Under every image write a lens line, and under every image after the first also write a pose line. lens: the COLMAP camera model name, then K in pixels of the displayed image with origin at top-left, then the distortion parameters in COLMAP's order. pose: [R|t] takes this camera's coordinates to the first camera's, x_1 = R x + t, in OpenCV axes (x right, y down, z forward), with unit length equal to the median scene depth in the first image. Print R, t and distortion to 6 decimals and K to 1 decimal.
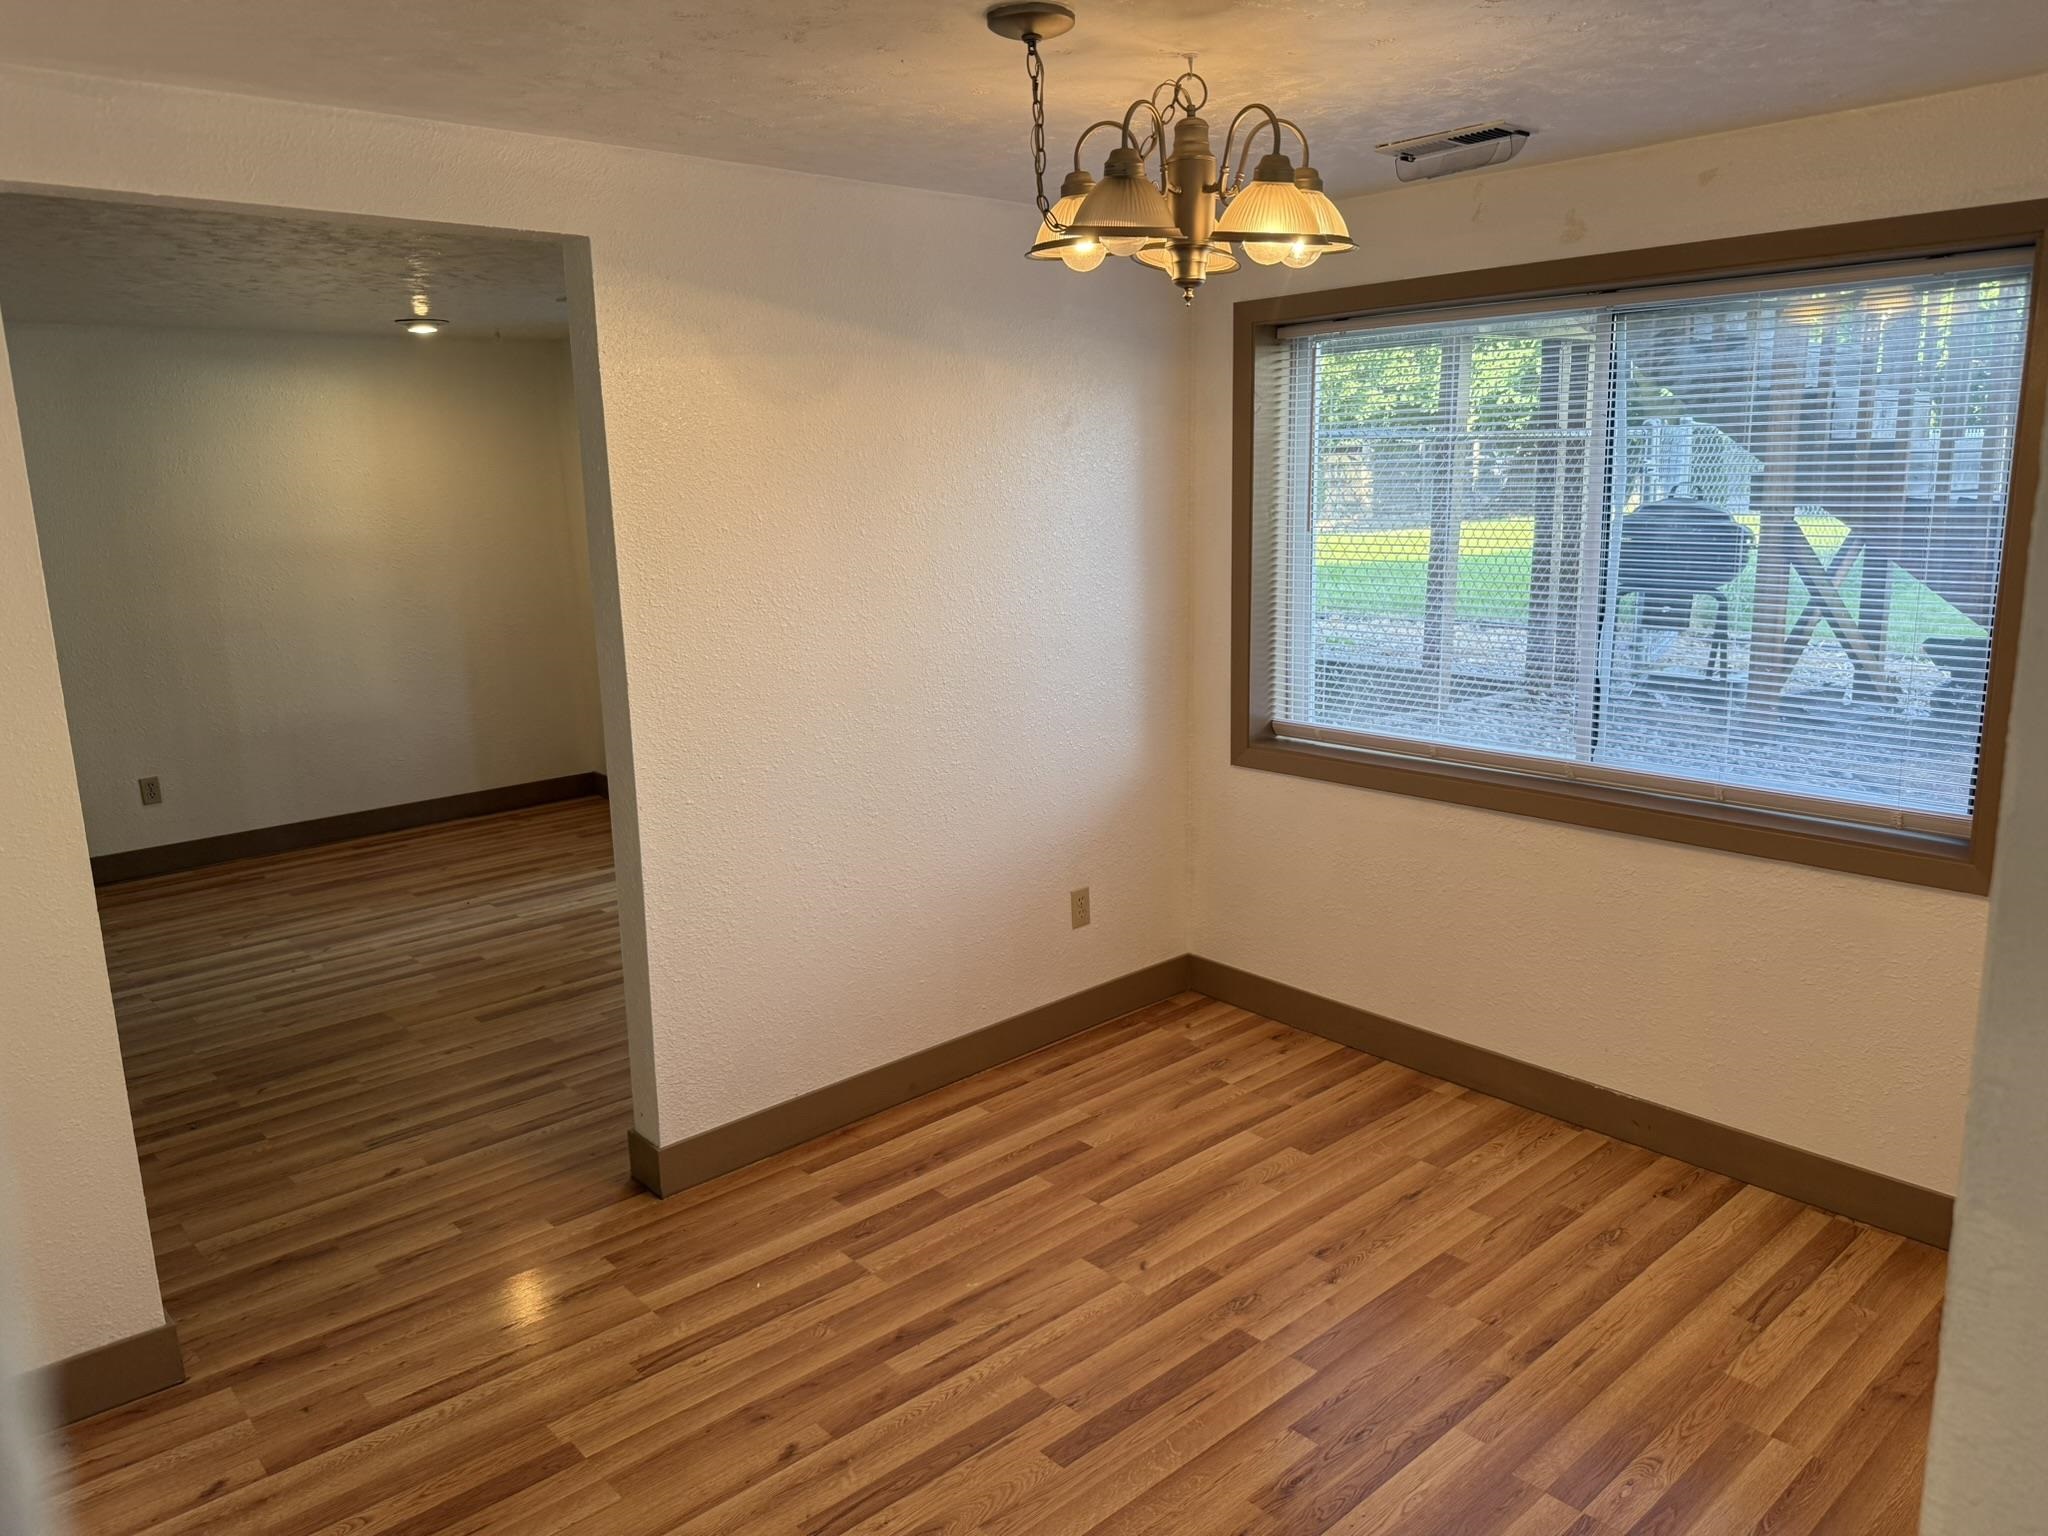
lens RADIAL K [[1455.0, 0, 1024.2], [0, 1455.0, 776.5], [0, 0, 1]] dist [0.007053, -0.004619]
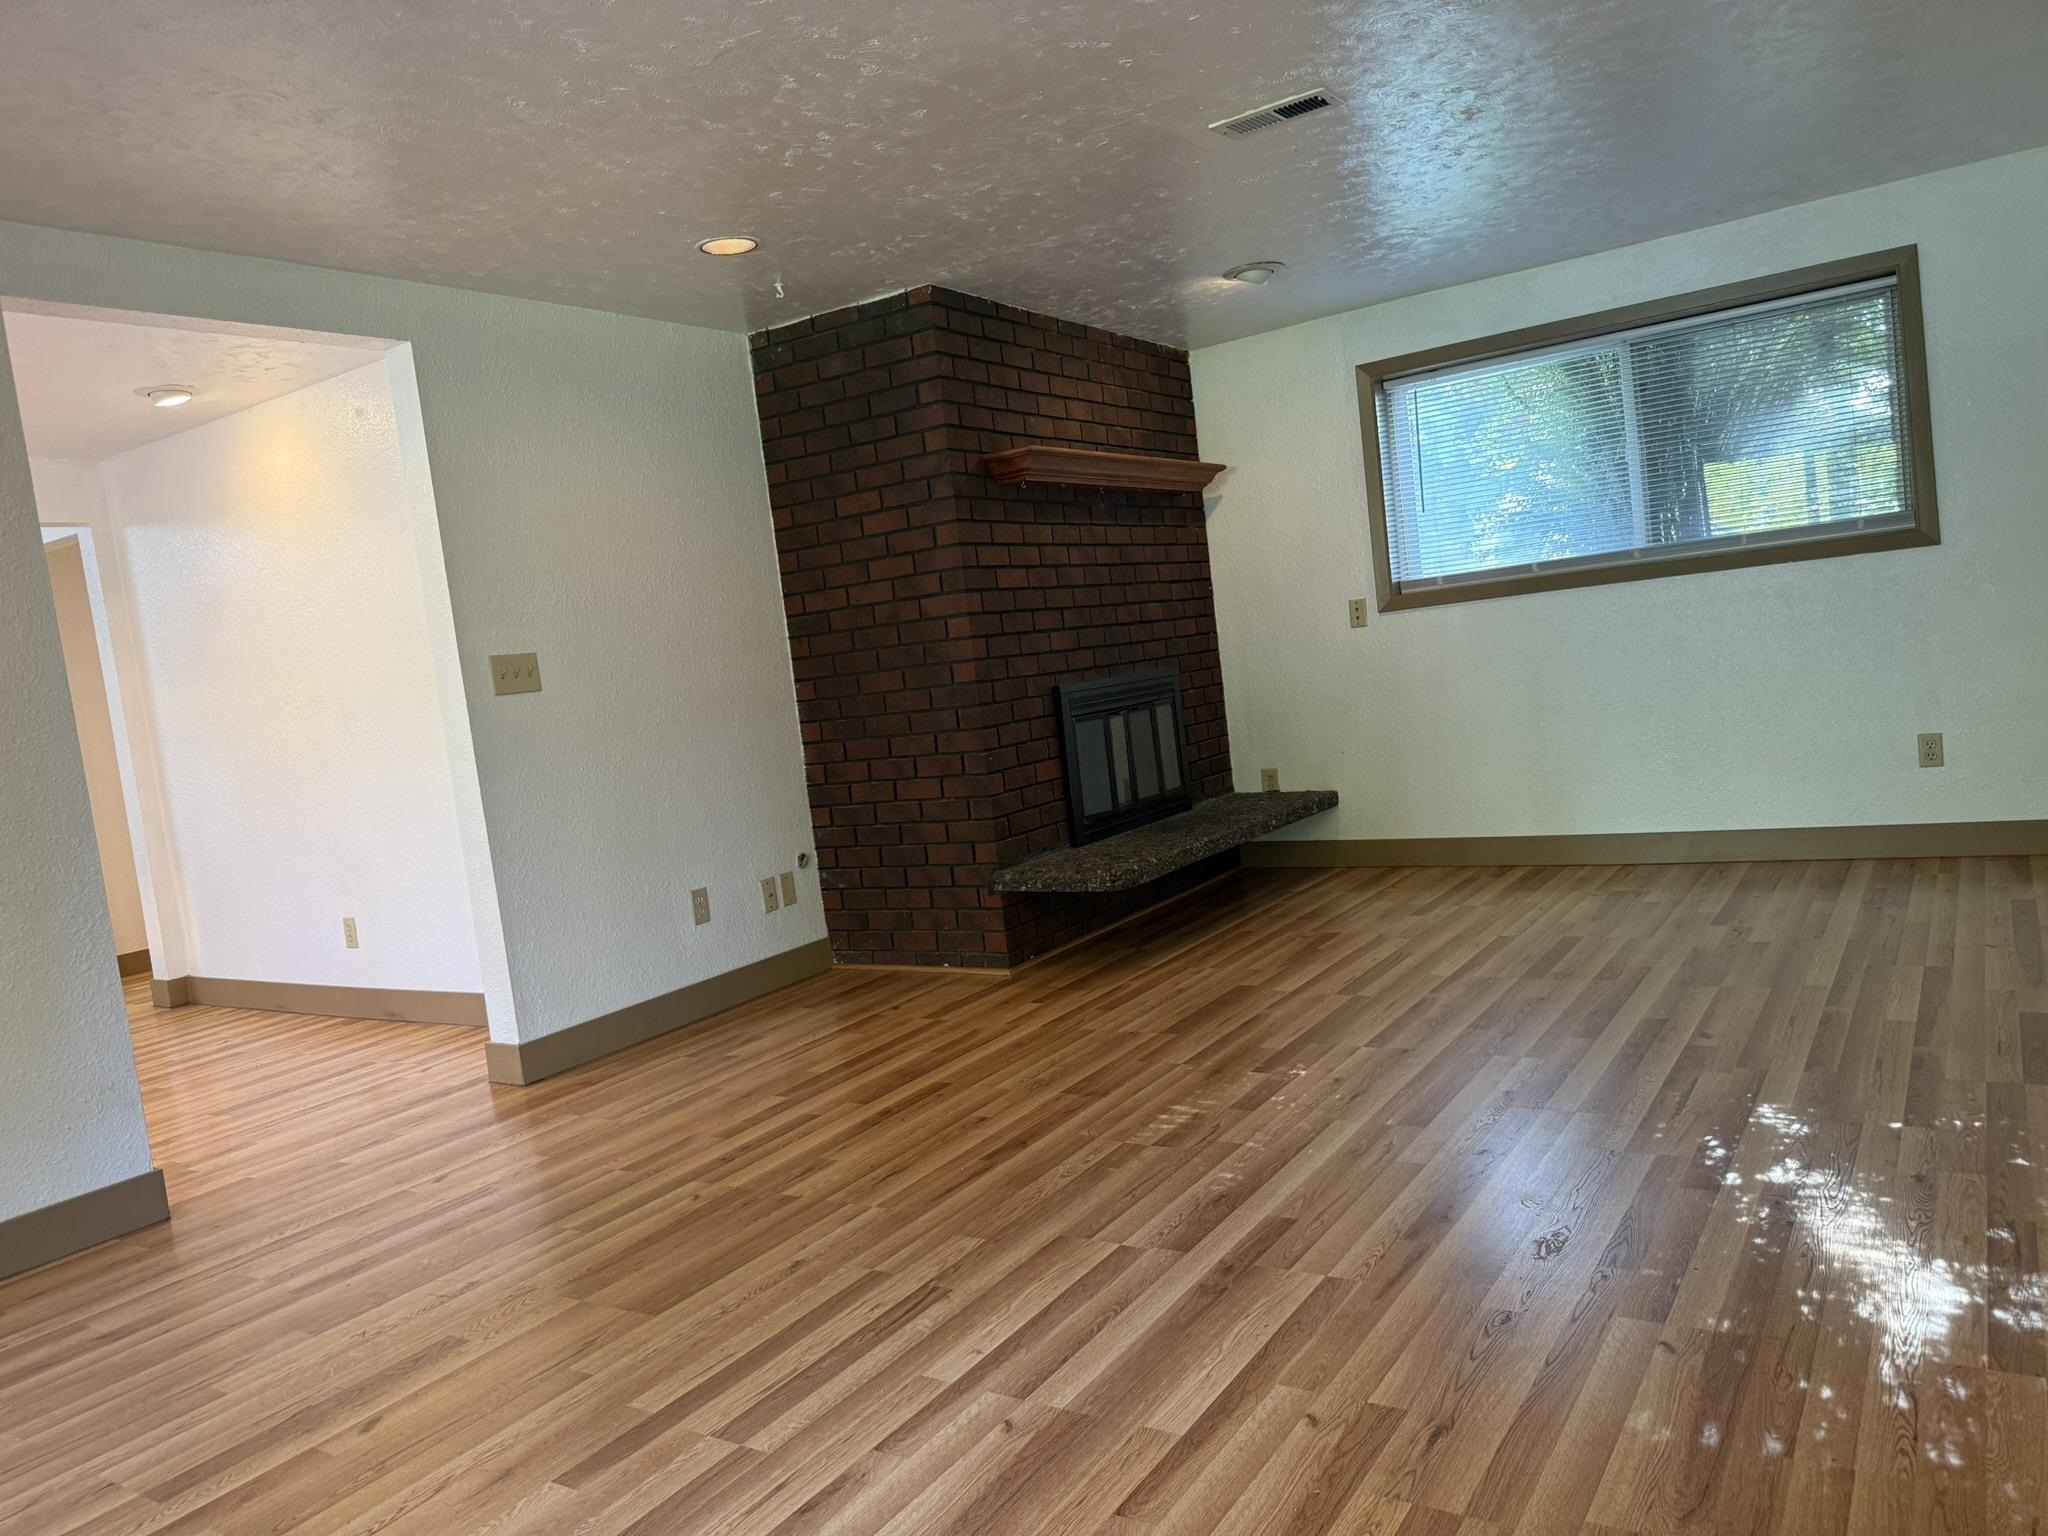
lens RADIAL K [[1418.3, 0, 1028.4], [0, 1418.3, 768.5], [0, 0, 1]] dist [0.140834, -0.230563]
pose [[-0.955451, 0.159135, -0.248575, -0.447676], [0.083783, 0.953787, 0.288566, -0.173507], [0.283008, 0.254884, -0.924630, 1.416871]]
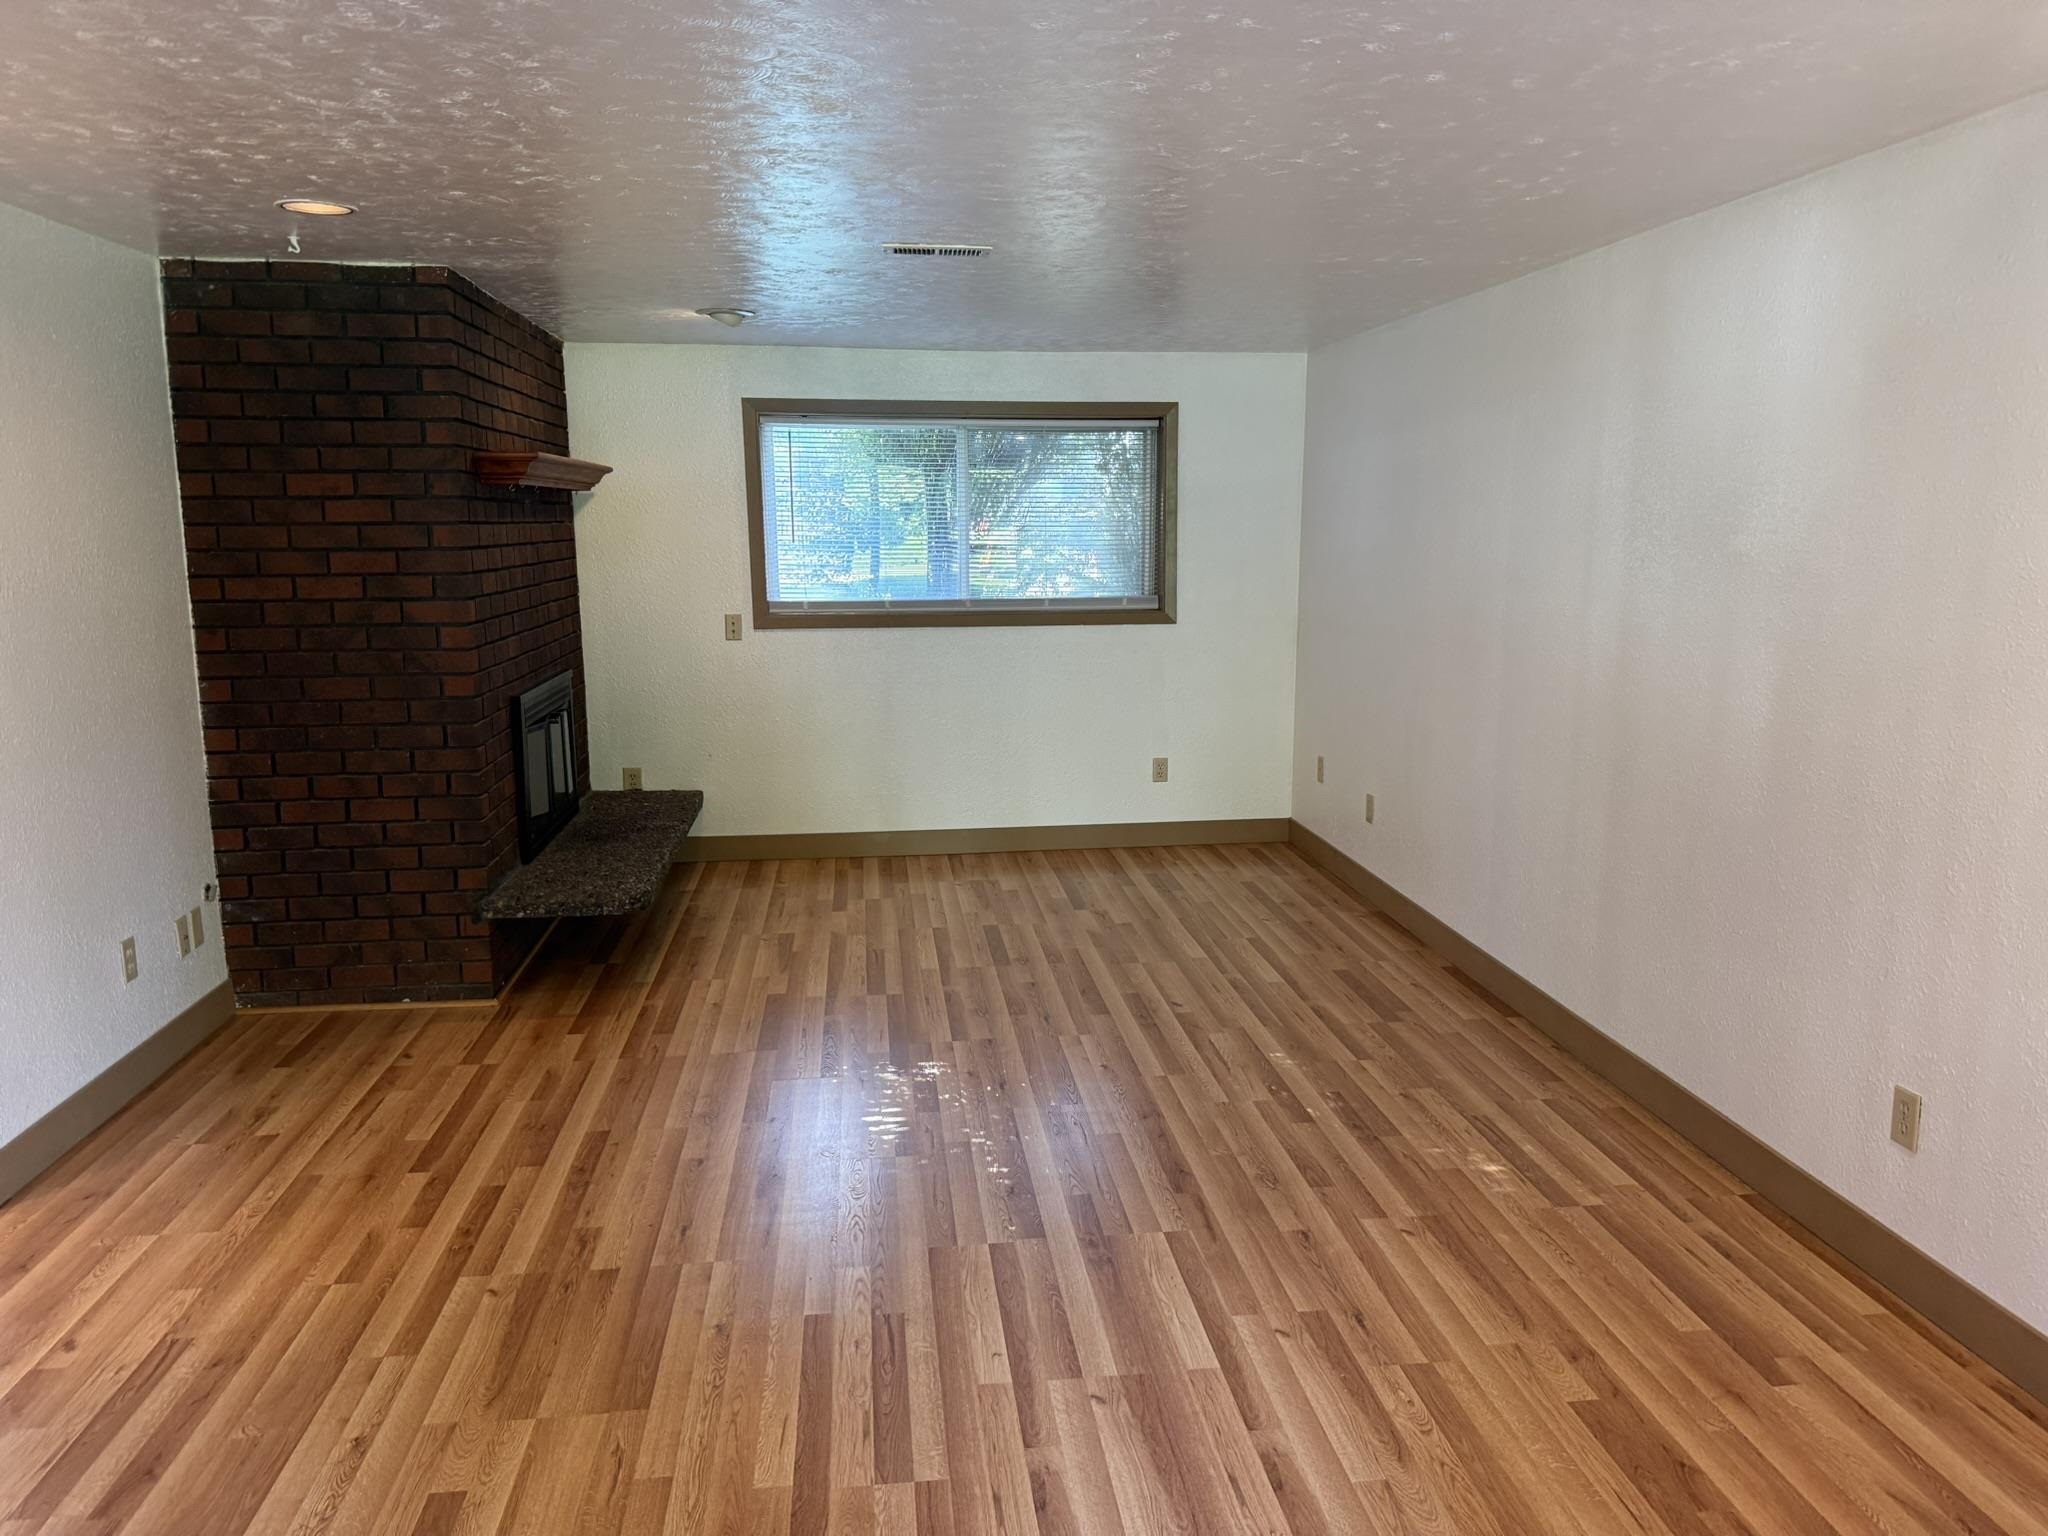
lens RADIAL K [[1428.1, 0, 1029.5], [0, 1428.1, 761.6], [0, 0, 1]] dist [0.058505, -0.107243]
pose [[-0.568585, 0.164146, -0.806081, -0.113723], [-0.156561, 0.940387, 0.301928, -0.247975], [0.807589, 0.297873, -0.508991, 1.256523]]
